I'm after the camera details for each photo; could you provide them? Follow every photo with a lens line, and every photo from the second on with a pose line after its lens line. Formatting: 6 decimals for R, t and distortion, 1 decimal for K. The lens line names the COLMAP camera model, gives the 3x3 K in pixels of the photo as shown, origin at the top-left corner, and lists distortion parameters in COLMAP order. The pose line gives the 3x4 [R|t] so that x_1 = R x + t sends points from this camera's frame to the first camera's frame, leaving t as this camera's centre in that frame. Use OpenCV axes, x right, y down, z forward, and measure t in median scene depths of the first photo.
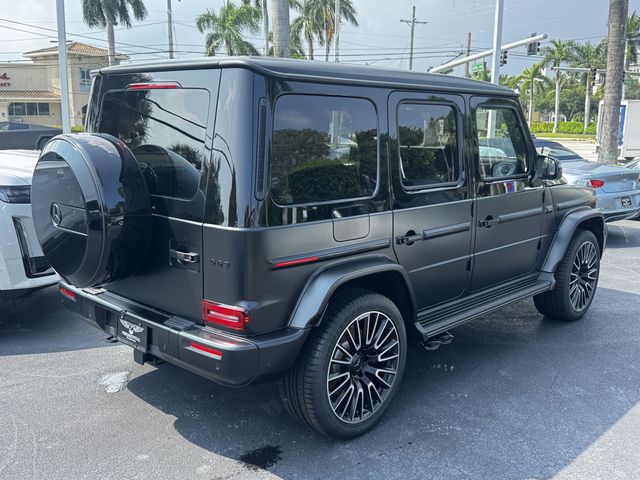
lens RADIAL K [[645.7, 0, 320.0], [0, 645.7, 240.0], [0, 0, 1]] dist [0.144627, -0.277779]
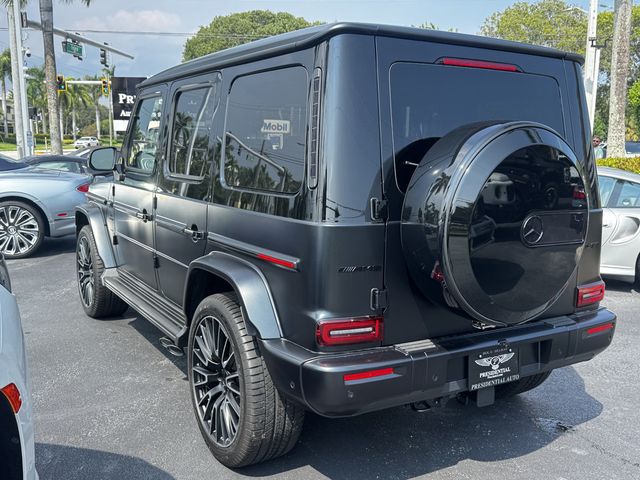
lens RADIAL K [[645.7, 0, 320.0], [0, 645.7, 240.0], [0, 0, 1]] dist [0.144627, -0.277779]
pose [[0.257762, -0.148785, 0.954684, -0.112595], [0.166206, 0.980172, 0.107882, -0.014216], [-0.951806, 0.130867, 0.277380, 0.098239]]
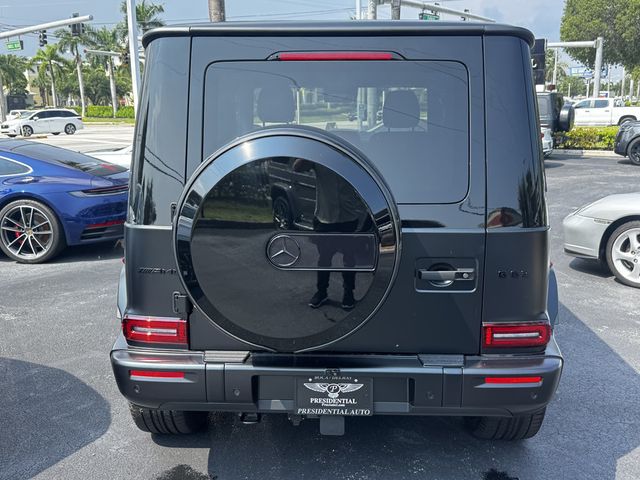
lens RADIAL K [[645.7, 0, 320.0], [0, 645.7, 240.0], [0, 0, 1]] dist [0.144627, -0.277779]
pose [[0.745166, -0.149272, 0.649958, -0.076701], [0.134222, 0.988253, 0.073082, -0.008932], [-0.653232, 0.032780, 0.756448, 0.045980]]
